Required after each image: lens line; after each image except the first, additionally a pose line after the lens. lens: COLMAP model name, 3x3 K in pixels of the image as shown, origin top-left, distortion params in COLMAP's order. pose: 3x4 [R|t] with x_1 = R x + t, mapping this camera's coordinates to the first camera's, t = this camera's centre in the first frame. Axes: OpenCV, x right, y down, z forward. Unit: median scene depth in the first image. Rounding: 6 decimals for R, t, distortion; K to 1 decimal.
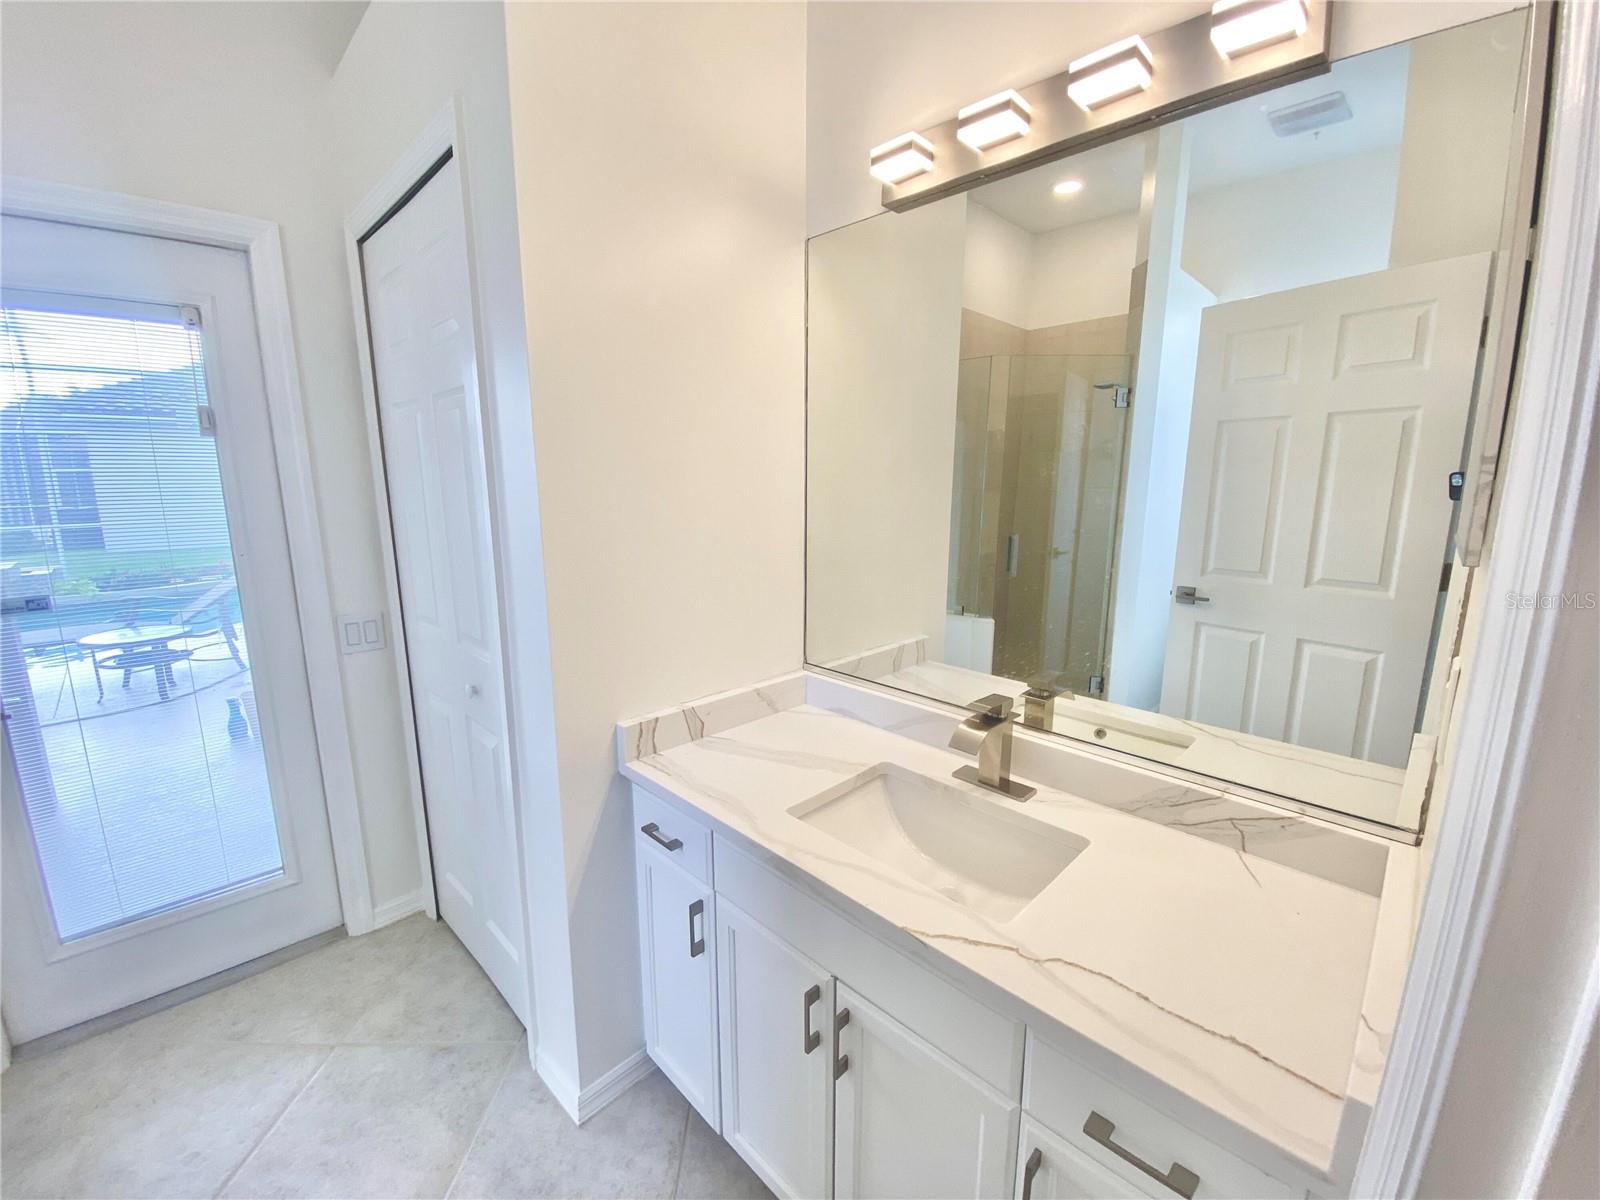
lens RADIAL K [[649.1, 0, 800.0], [0, 649.1, 600.0], [0, 0, 1]] dist [0.019727, -0.019172]
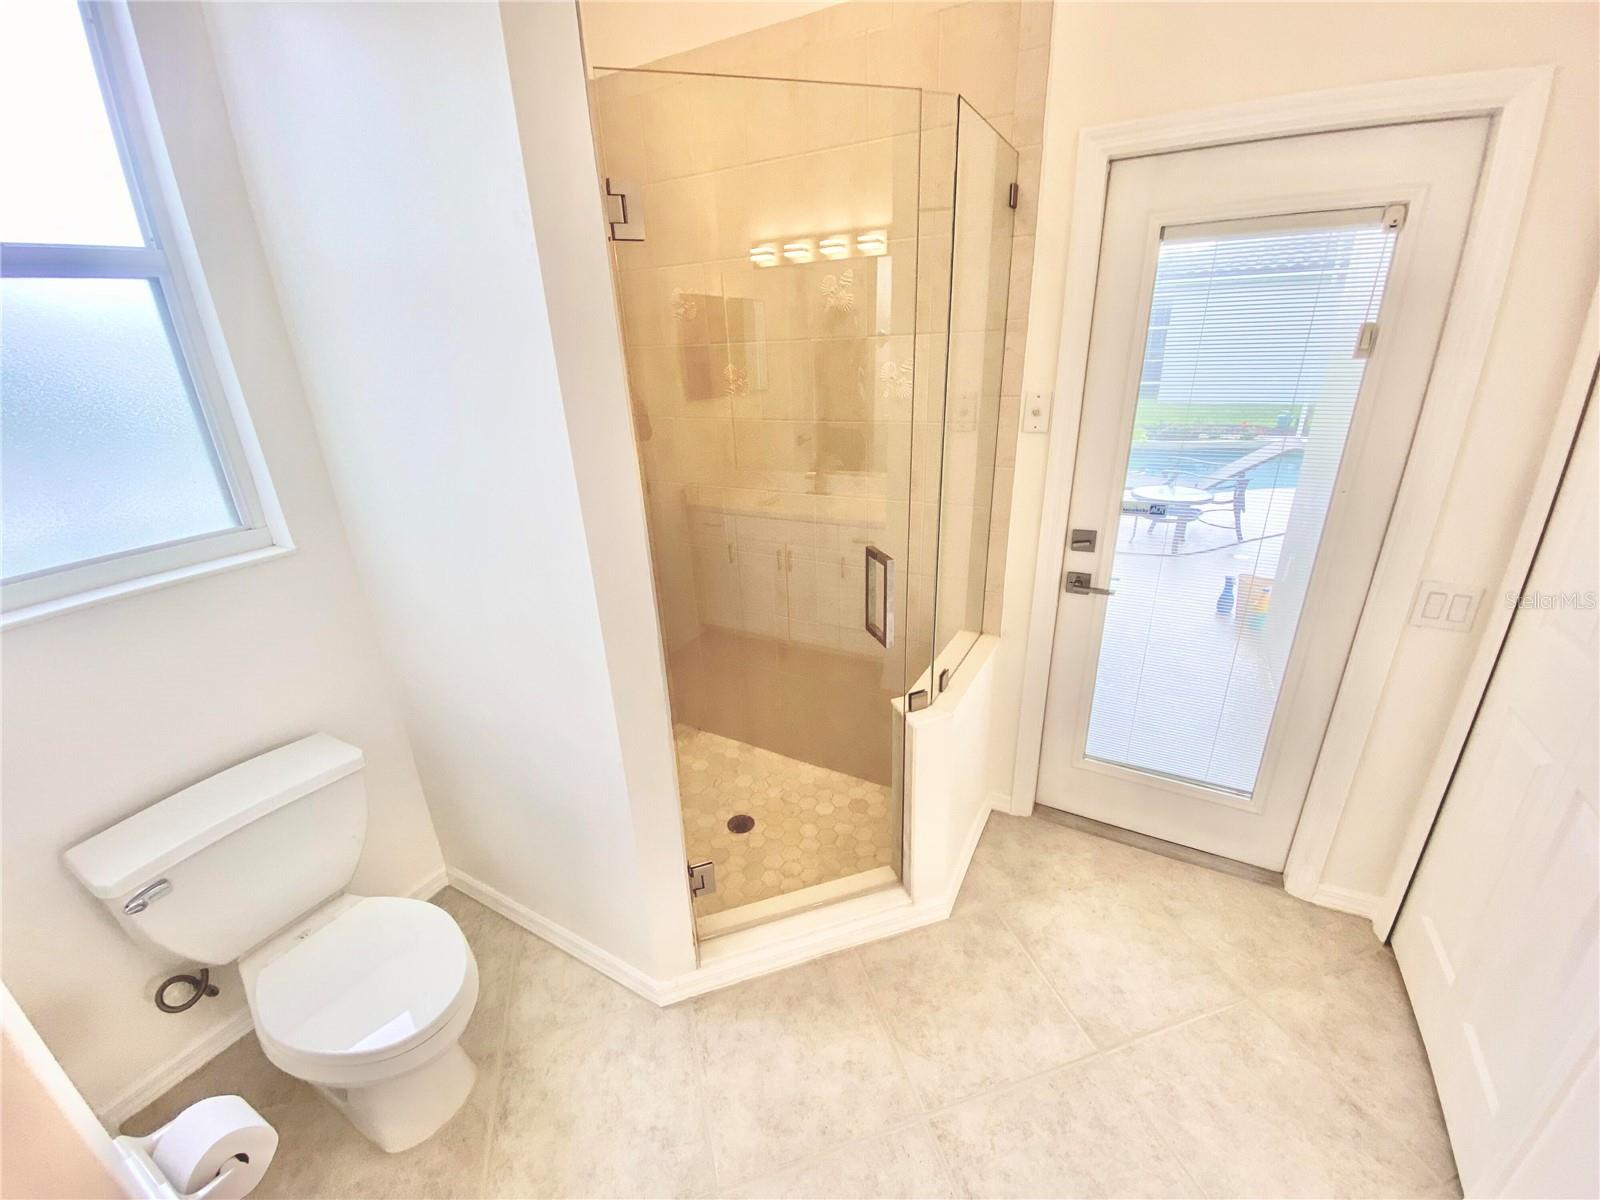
lens RADIAL K [[649.1, 0, 800.0], [0, 649.1, 600.0], [0, 0, 1]] dist [0.019727, -0.019172]
pose [[0.274168, 0.342250, -0.898720, -0.223631], [-0.142362, 0.938677, 0.314037, -0.124557], [0.951086, 0.041844, 0.306078, -0.002588]]
